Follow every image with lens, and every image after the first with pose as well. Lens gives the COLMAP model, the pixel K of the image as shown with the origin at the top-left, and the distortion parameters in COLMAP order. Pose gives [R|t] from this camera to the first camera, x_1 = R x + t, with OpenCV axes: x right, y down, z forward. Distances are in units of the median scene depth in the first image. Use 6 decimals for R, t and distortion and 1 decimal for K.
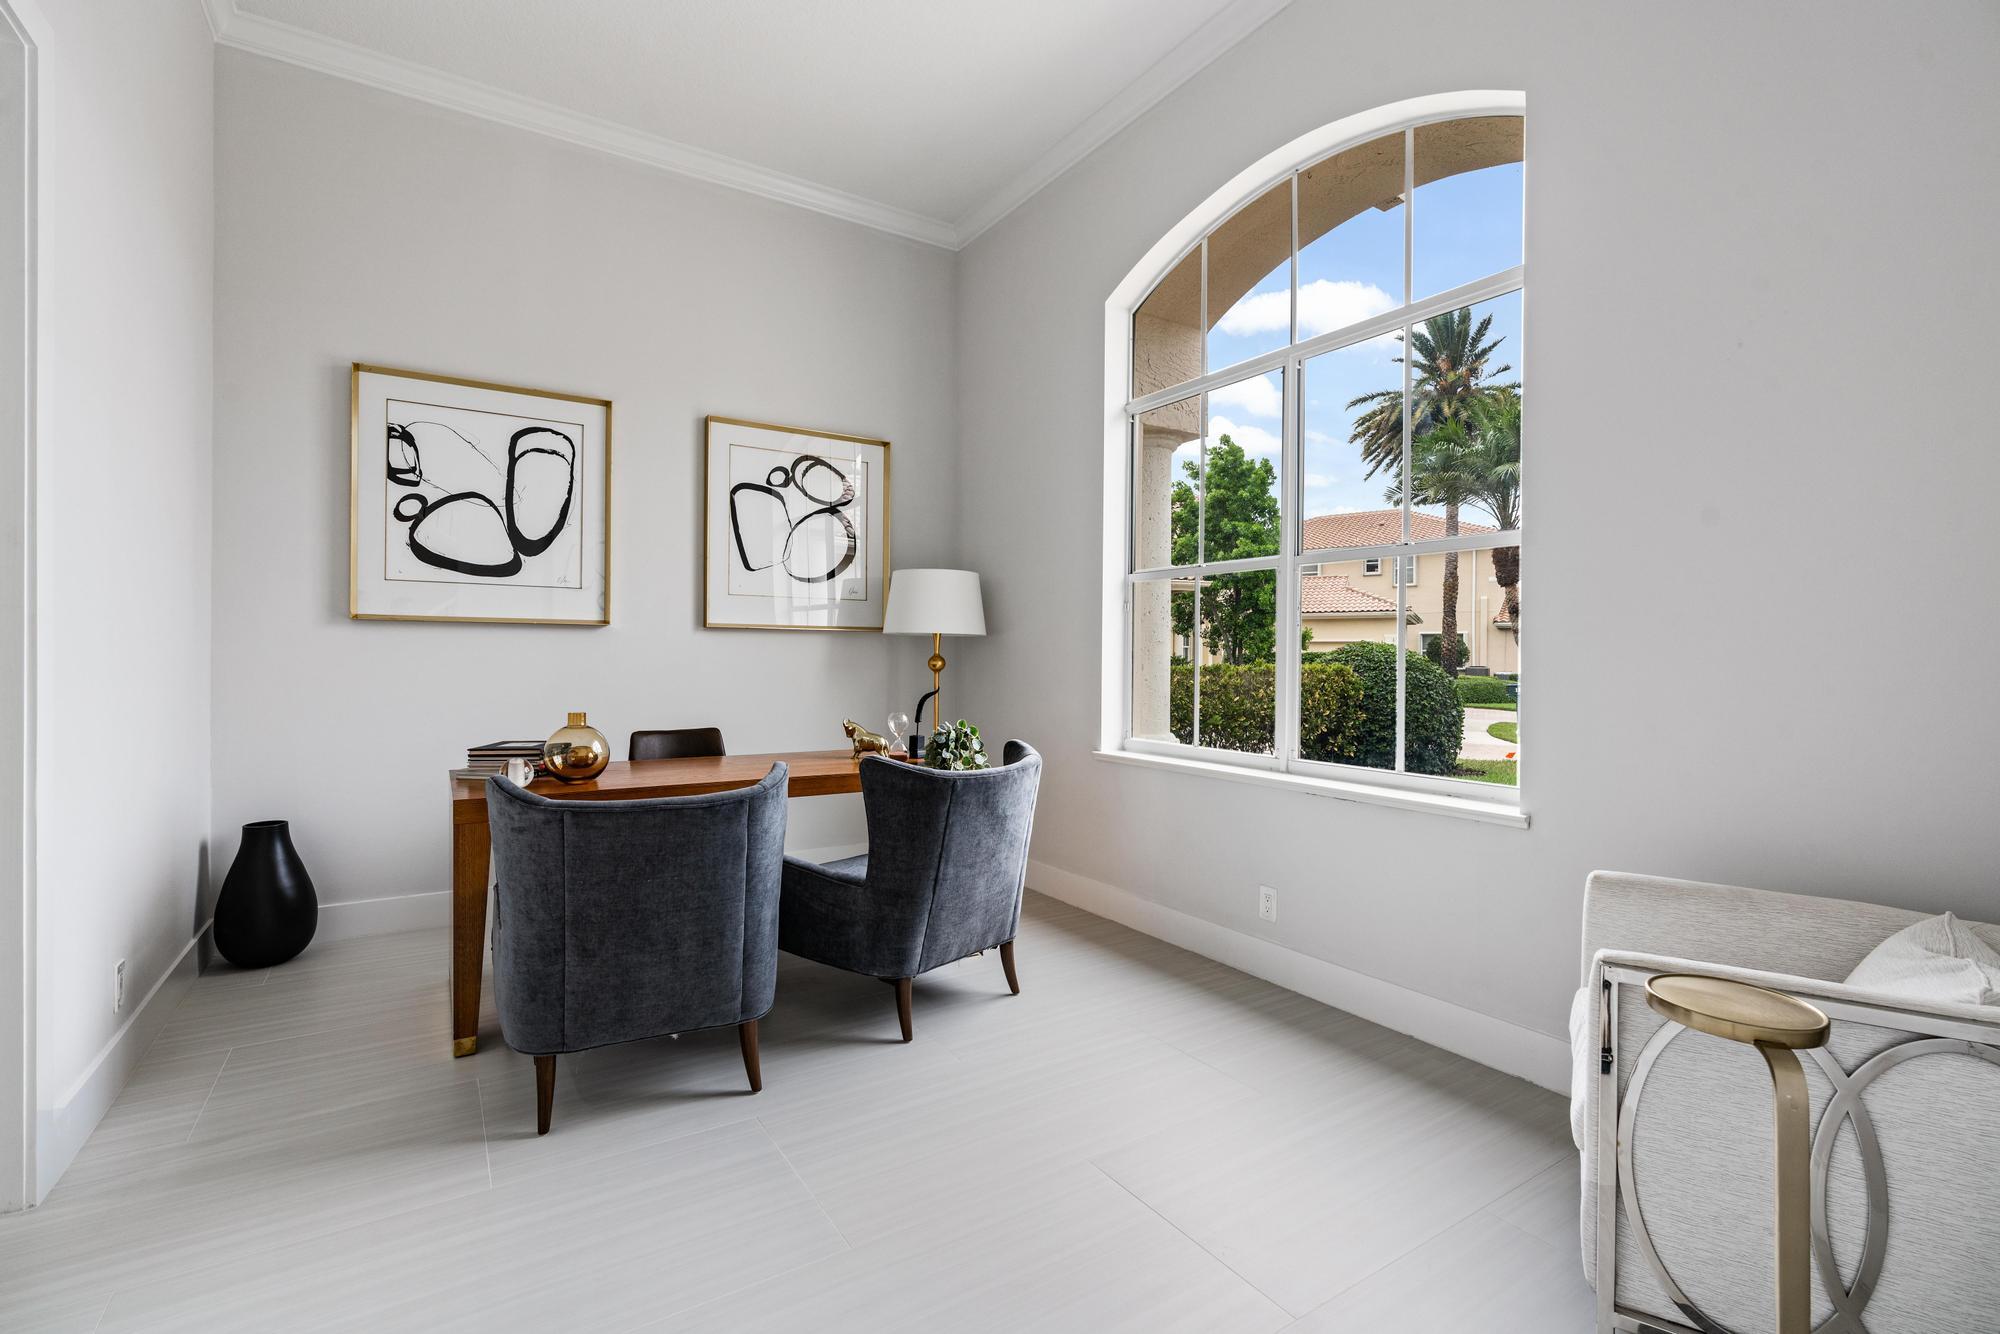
lens RADIAL K [[894.0, 0, 996.5], [0, 894.0, 663.0], [0, 0, 1]] dist [-0.012210, 0.005075]
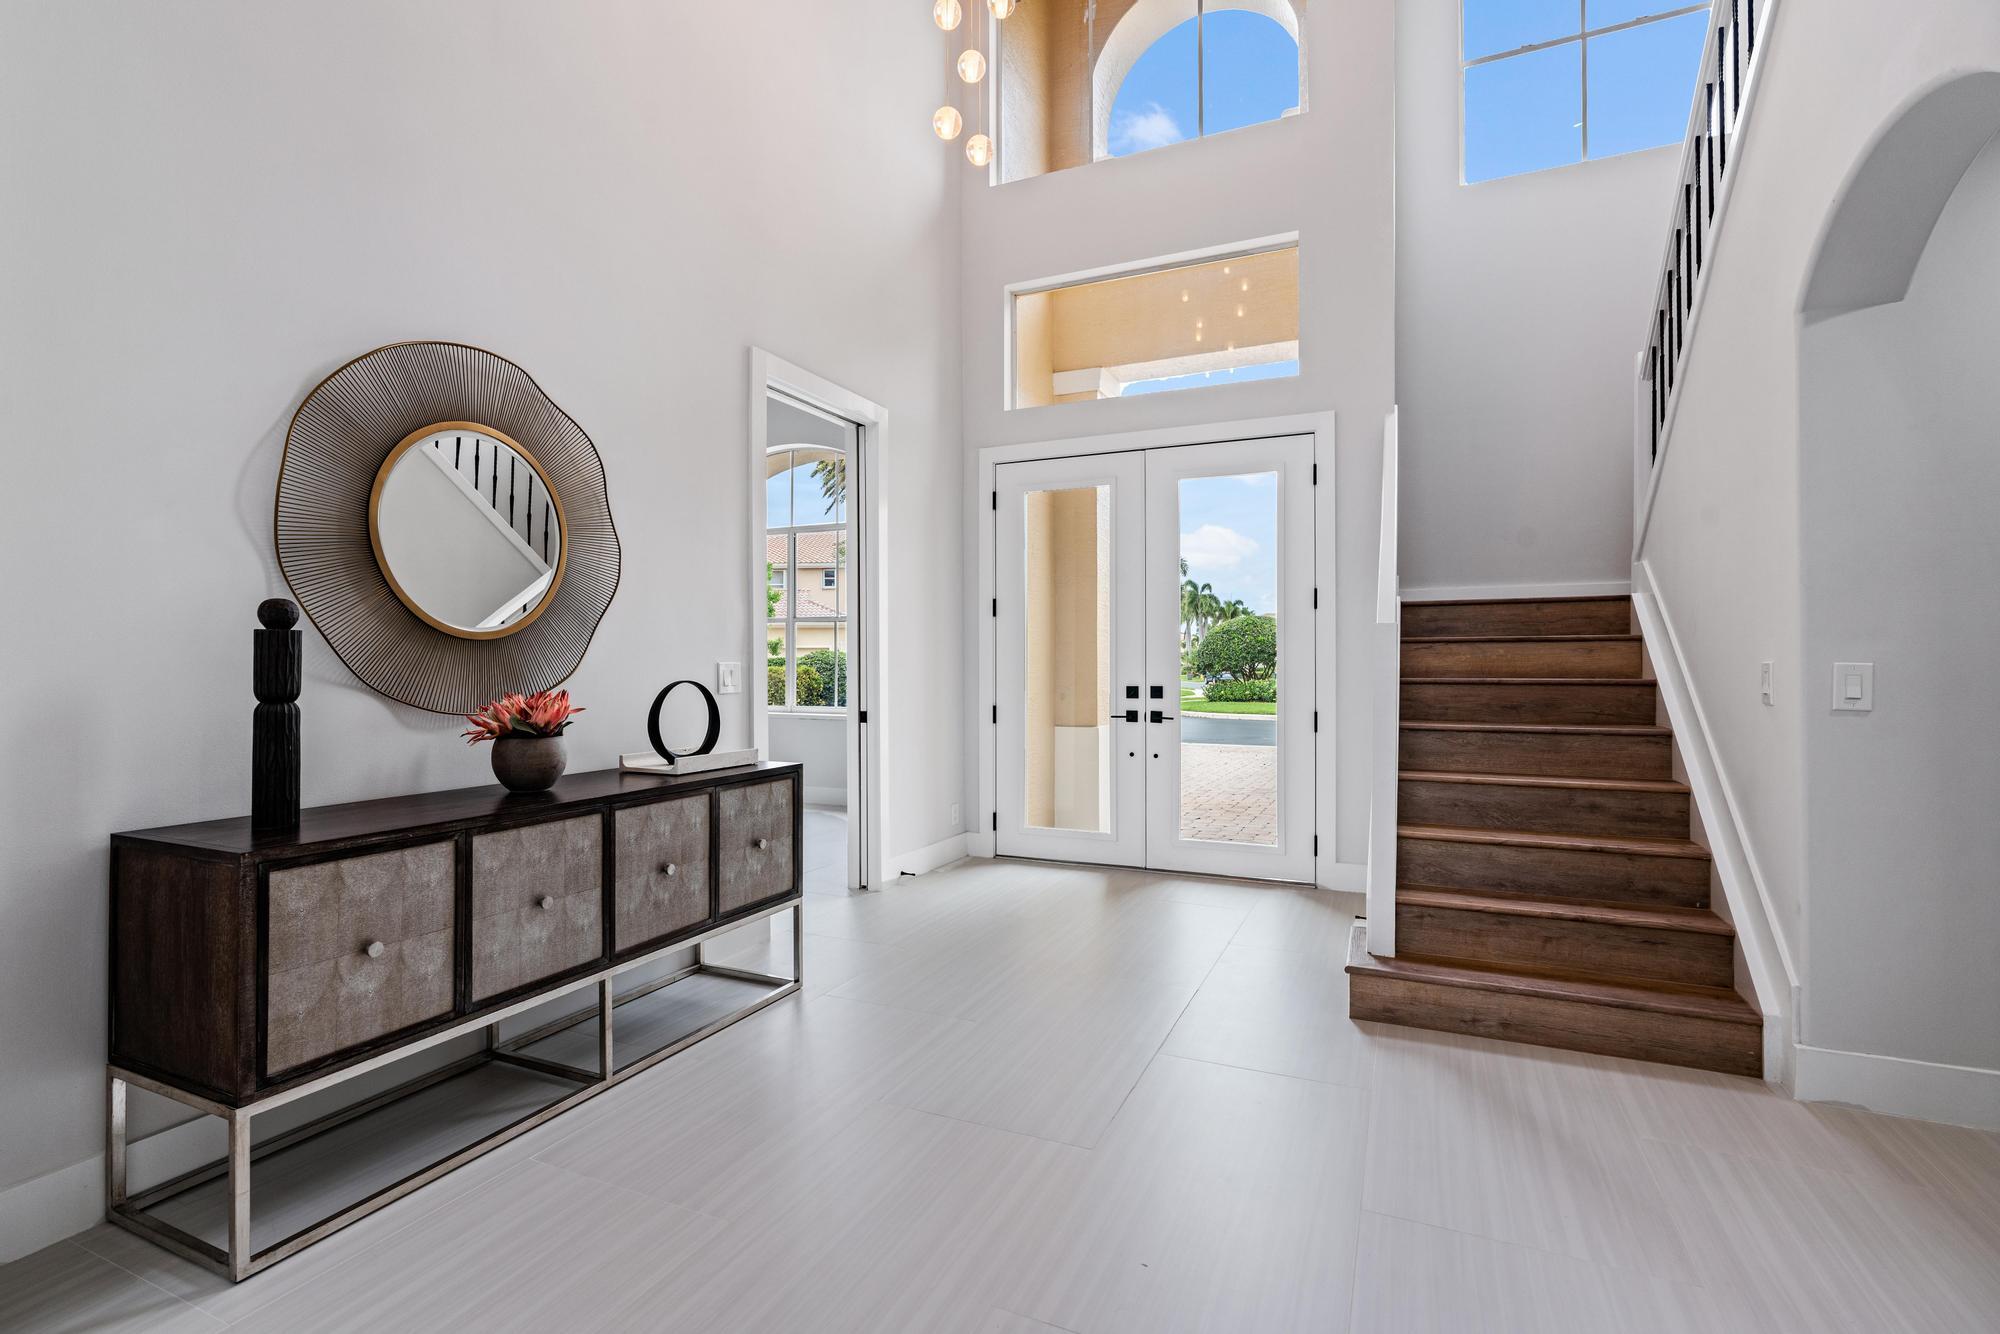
lens RADIAL K [[939.2, 0, 998.4], [0, 939.2, 664.2], [0, 0, 1]] dist [0.000104, 0.000002]
pose [[0.839655, -0.001975, 0.543116, -0.098541], [0.004408, 0.999985, -0.003179, 0.002678], [-0.543102, 0.005063, 0.839652, -0.241819]]
